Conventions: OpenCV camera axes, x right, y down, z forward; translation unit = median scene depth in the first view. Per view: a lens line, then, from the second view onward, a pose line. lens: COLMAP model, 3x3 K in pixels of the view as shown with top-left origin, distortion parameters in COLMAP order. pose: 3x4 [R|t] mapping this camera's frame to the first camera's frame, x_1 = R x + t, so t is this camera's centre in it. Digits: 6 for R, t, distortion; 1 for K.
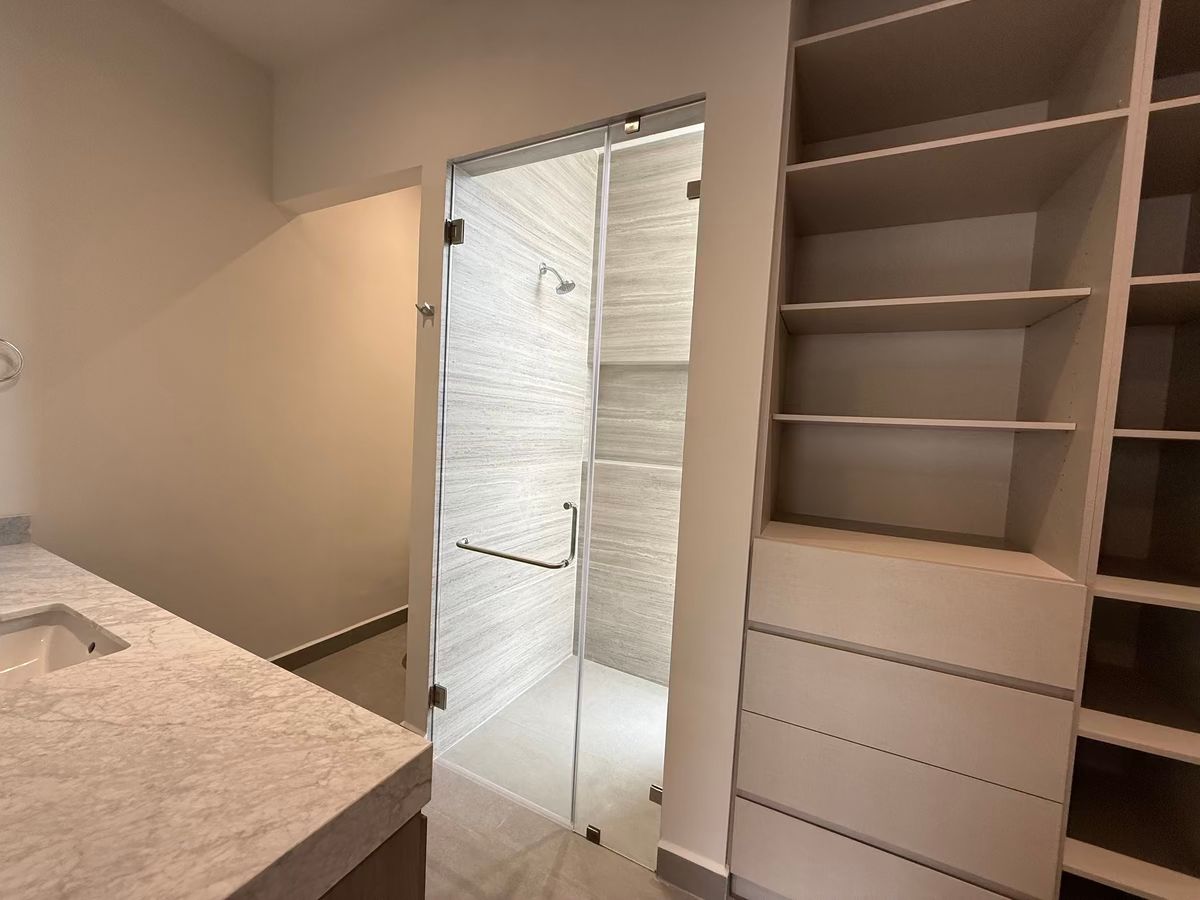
lens RADIAL K [[478.9, 0, 597.2], [0, 478.9, 449.7], [0, 0, 1]] dist [-0.001711, 0.000298]
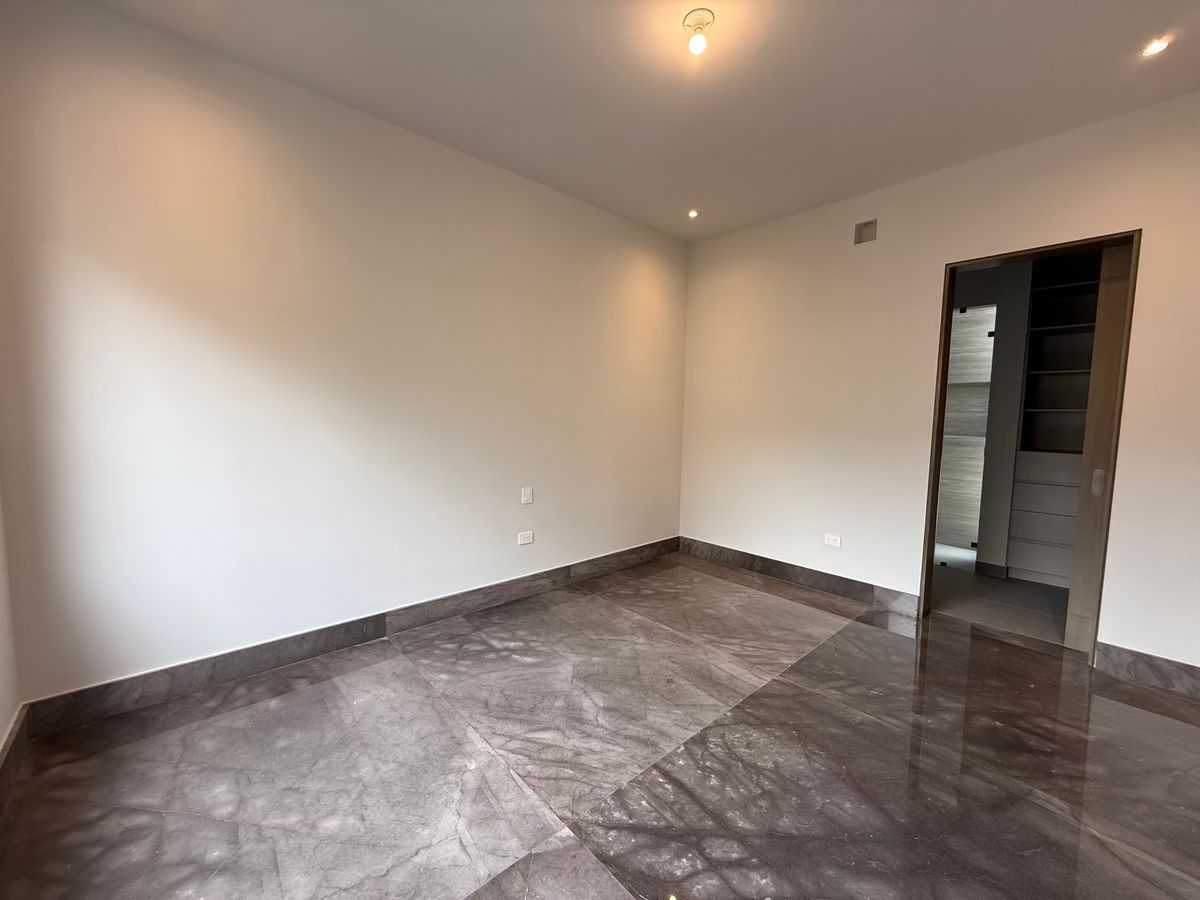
lens RADIAL K [[478.9, 0, 597.2], [0, 478.9, 449.7], [0, 0, 1]] dist [-0.001711, 0.000298]
pose [[0.875473, -0.003613, -0.483253, -0.326911], [0.009339, 0.999912, 0.009443, 0.082730], [0.483176, -0.012780, 0.875430, -1.798480]]
